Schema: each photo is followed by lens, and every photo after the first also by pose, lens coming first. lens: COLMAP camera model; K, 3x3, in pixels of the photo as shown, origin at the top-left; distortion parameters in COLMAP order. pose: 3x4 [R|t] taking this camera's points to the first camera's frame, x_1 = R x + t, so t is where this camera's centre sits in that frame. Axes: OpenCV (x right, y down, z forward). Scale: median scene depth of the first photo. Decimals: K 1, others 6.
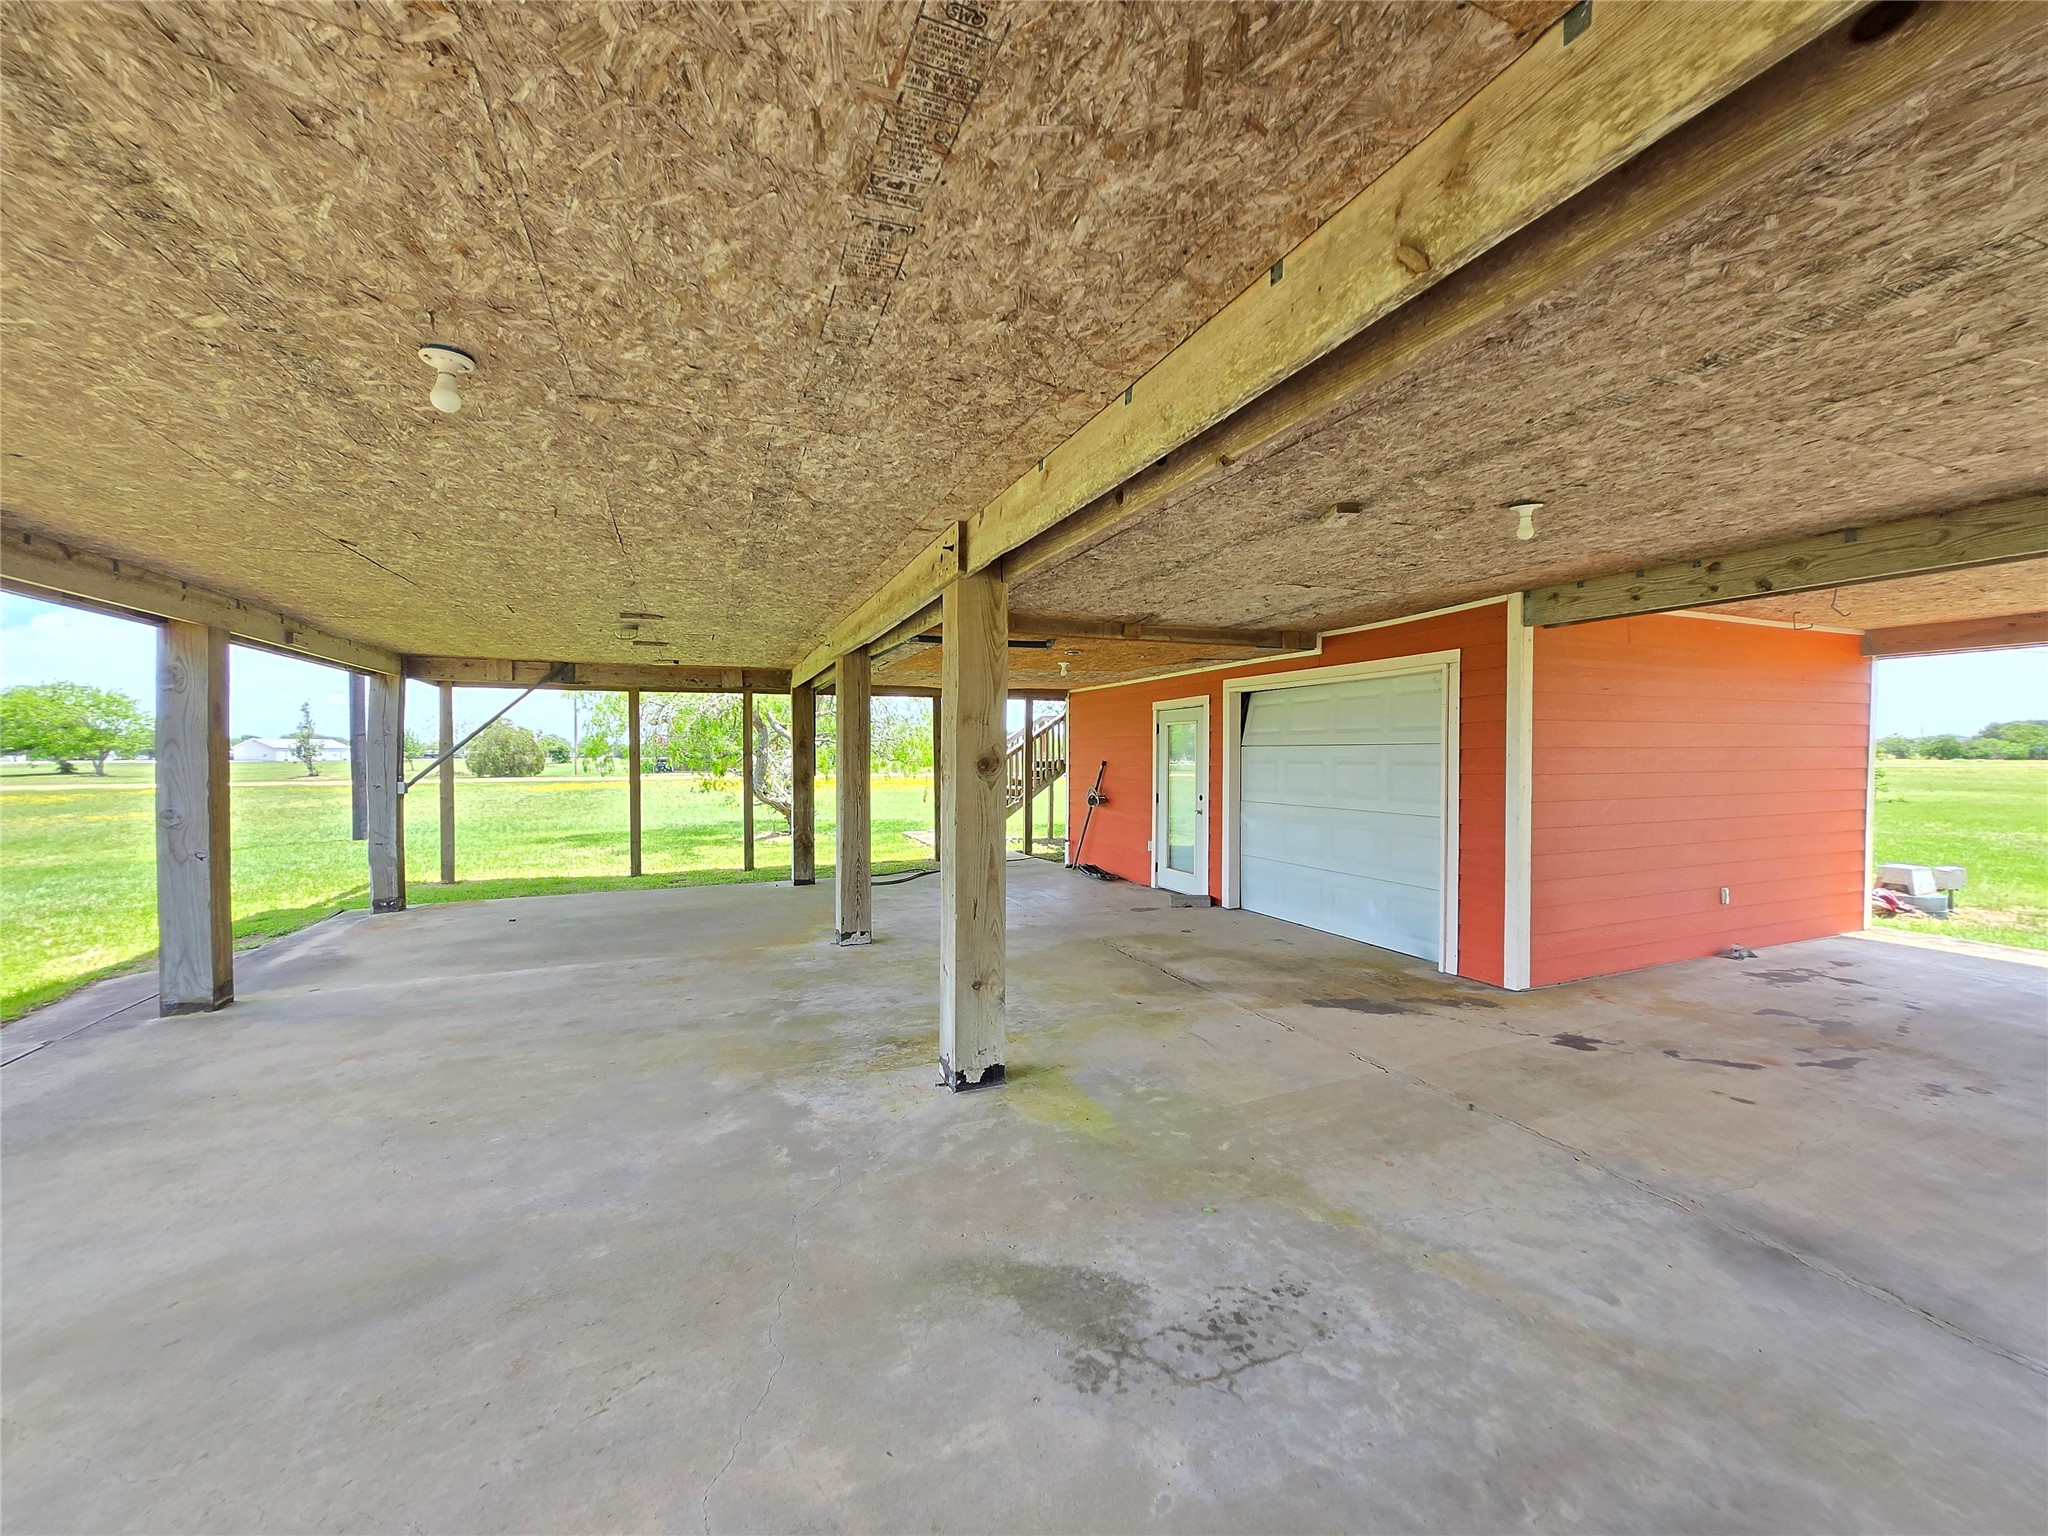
lens RADIAL K [[801.1, 0, 1019.1], [0, 801.1, 755.5], [0, 0, 1]] dist [-0.003570, -0.001070]
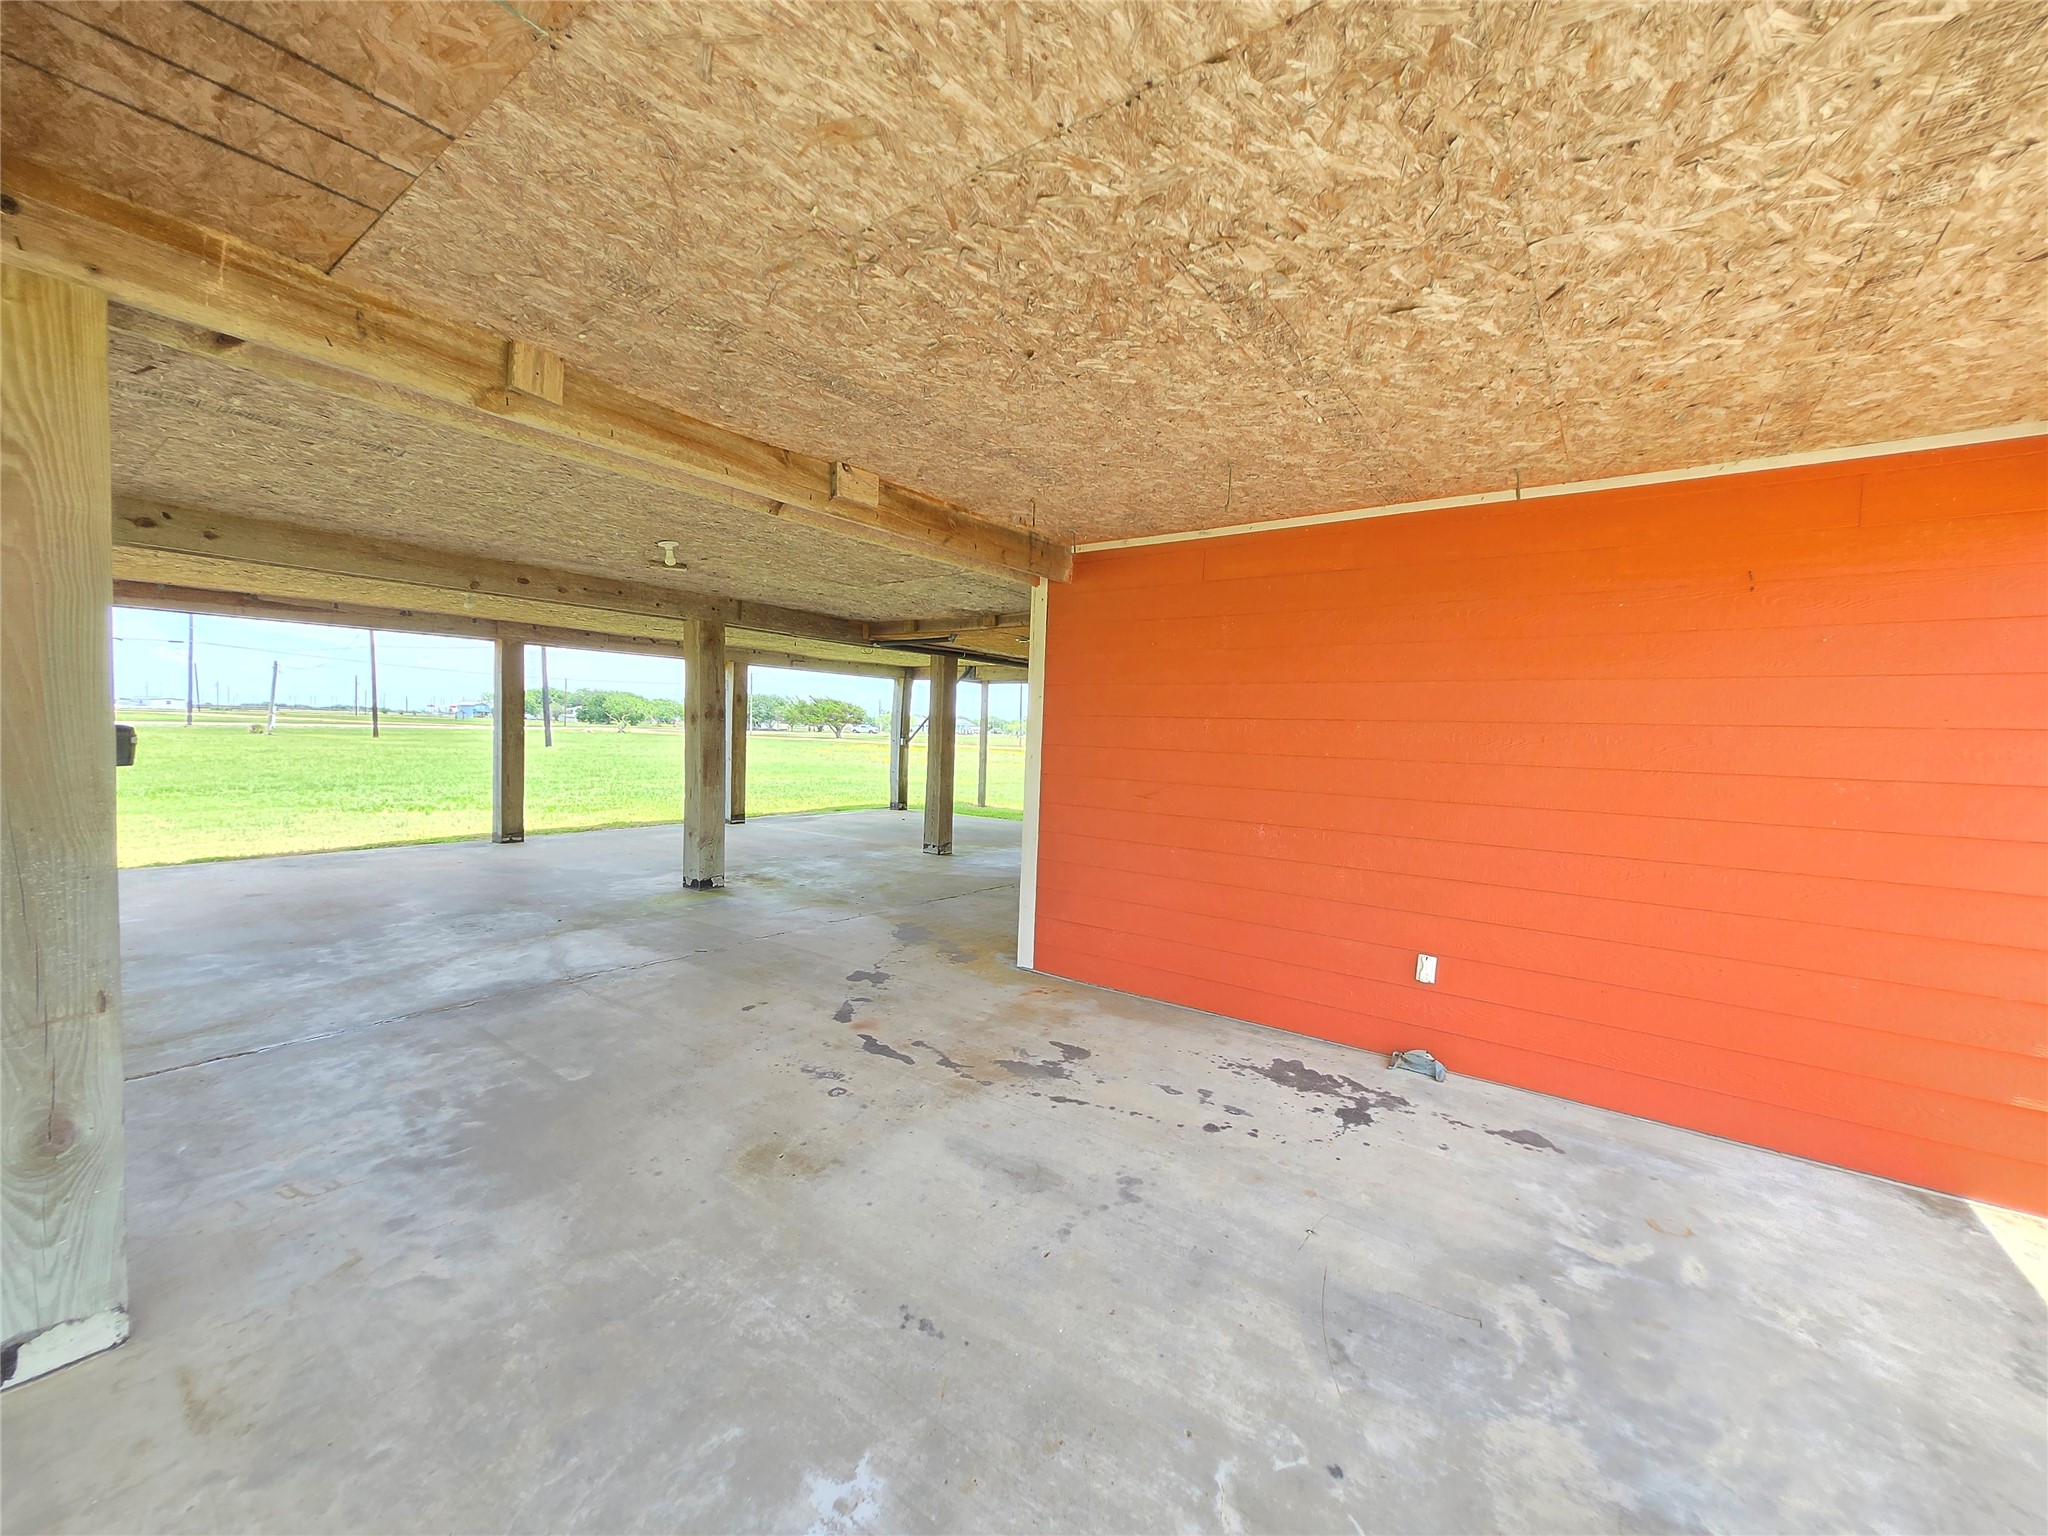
lens RADIAL K [[801.1, 0, 1009.6], [0, 801.1, 773.2], [0, 0, 1]] dist [-0.003570, -0.001070]
pose [[0.527873, 0.069784, -0.846452, 1.808014], [-0.039505, 0.997558, 0.057605, 0.008761], [0.848404, 0.003031, 0.529340, 0.614907]]
